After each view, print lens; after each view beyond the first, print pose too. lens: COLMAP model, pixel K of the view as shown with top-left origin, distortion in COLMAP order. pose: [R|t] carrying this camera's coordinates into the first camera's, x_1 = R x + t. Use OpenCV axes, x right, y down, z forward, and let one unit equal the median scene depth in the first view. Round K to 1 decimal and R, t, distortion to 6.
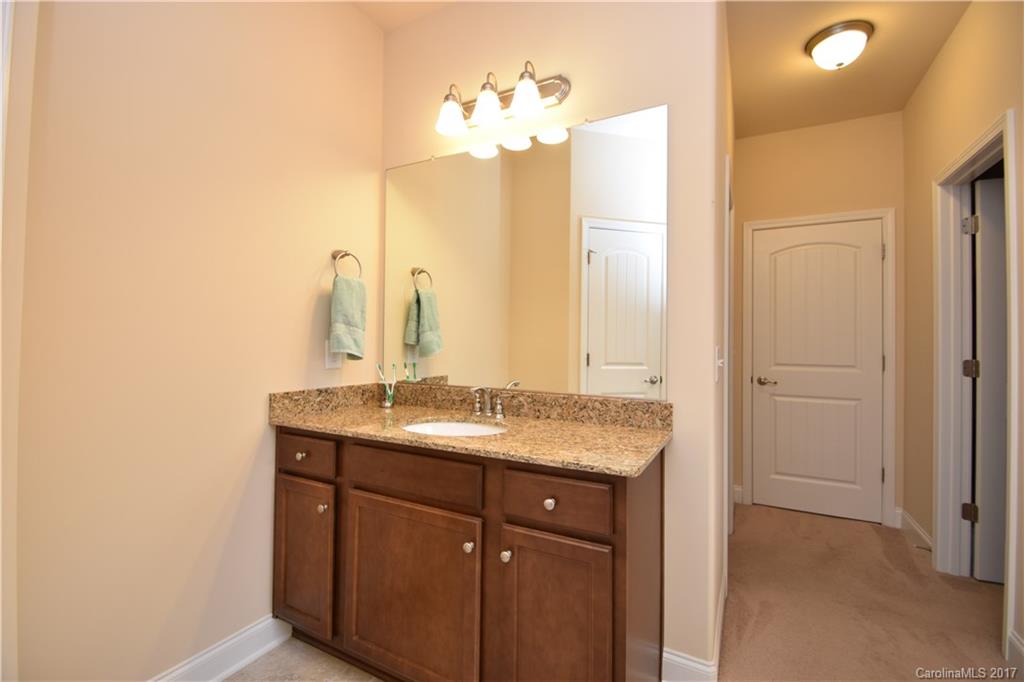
lens RADIAL K [[453.3, 0, 511.0], [0, 453.3, 339.3], [0, 0, 1]] dist [-0.016595, -0.001099]
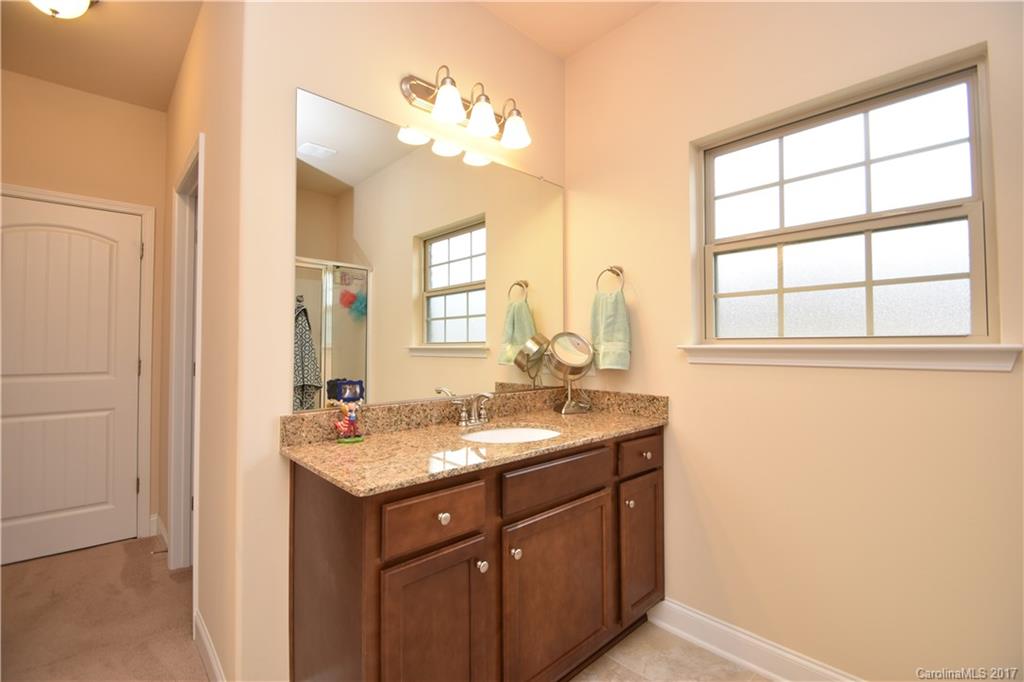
lens RADIAL K [[453.3, 0, 510.1], [0, 453.3, 341.6], [0, 0, 1]] dist [-0.016595, -0.001099]
pose [[0.325890, 0.001207, 0.945407, 0.196592], [-0.000511, 0.999999, -0.001101, -0.000981], [-0.945408, -0.000124, 0.325890, -0.057162]]
